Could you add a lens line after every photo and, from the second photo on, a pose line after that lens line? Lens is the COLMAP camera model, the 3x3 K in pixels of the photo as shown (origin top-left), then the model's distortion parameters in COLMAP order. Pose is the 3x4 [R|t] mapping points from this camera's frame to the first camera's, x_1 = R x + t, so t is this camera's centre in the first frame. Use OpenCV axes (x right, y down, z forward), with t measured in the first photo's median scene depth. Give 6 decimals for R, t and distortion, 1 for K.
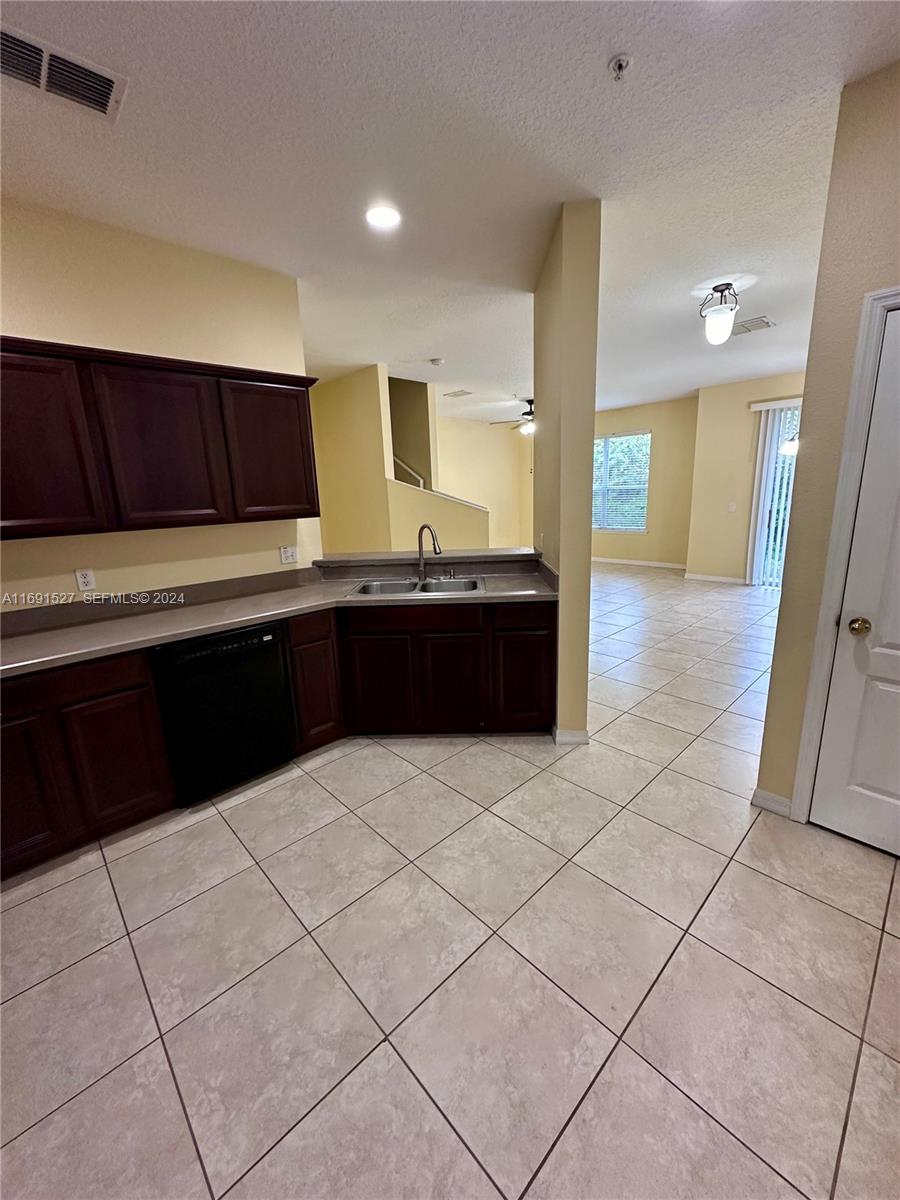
lens RADIAL K [[477.6, 0, 447.7], [0, 477.6, 598.5], [0, 0, 1]] dist [-0.007390, 0.000258]
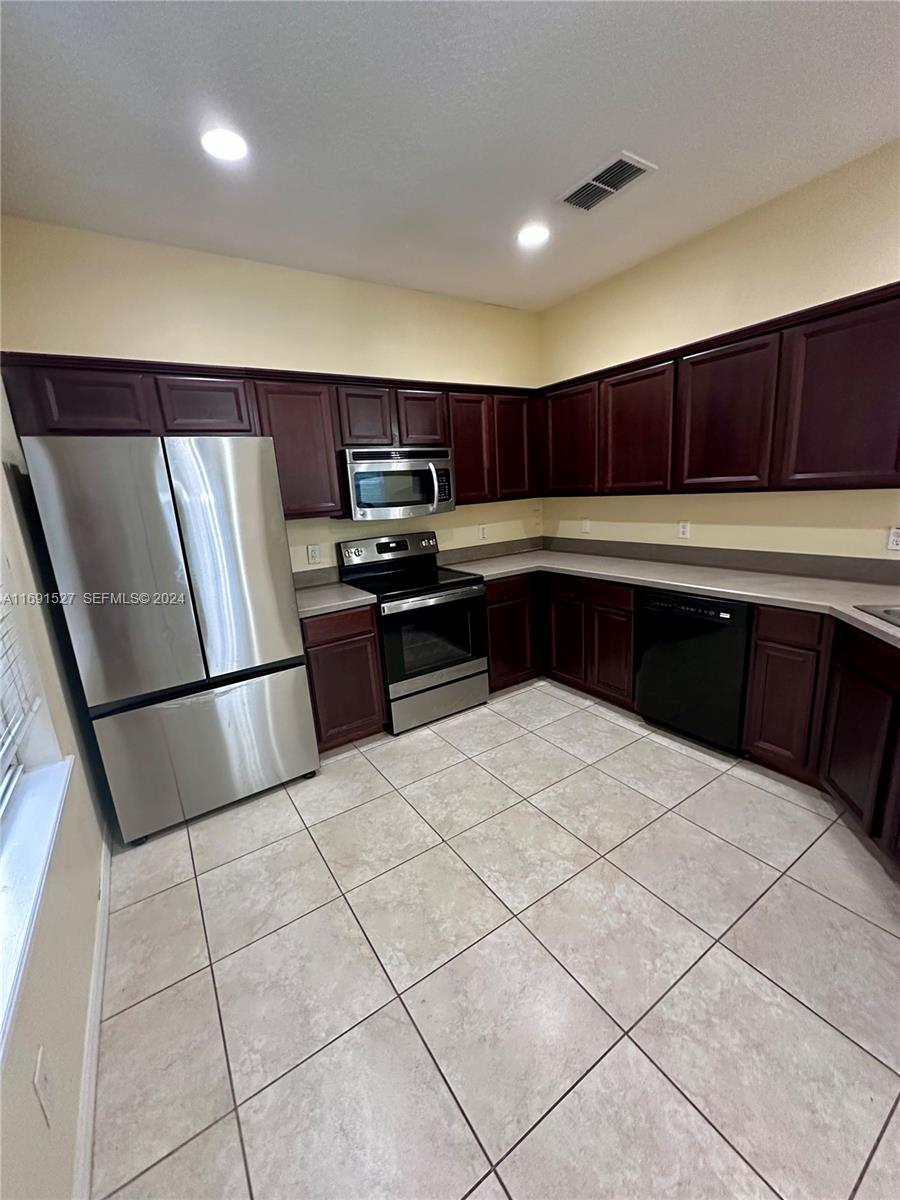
lens RADIAL K [[477.5, 0, 449.5], [0, 477.5, 595.2], [0, 0, 1]] dist [-0.002611, -0.000012]
pose [[-0.173578, 0.262673, -0.949143, 0.674807], [-0.148346, 0.945803, 0.288878, -0.164916], [0.973583, 0.190944, -0.125205, 0.635233]]
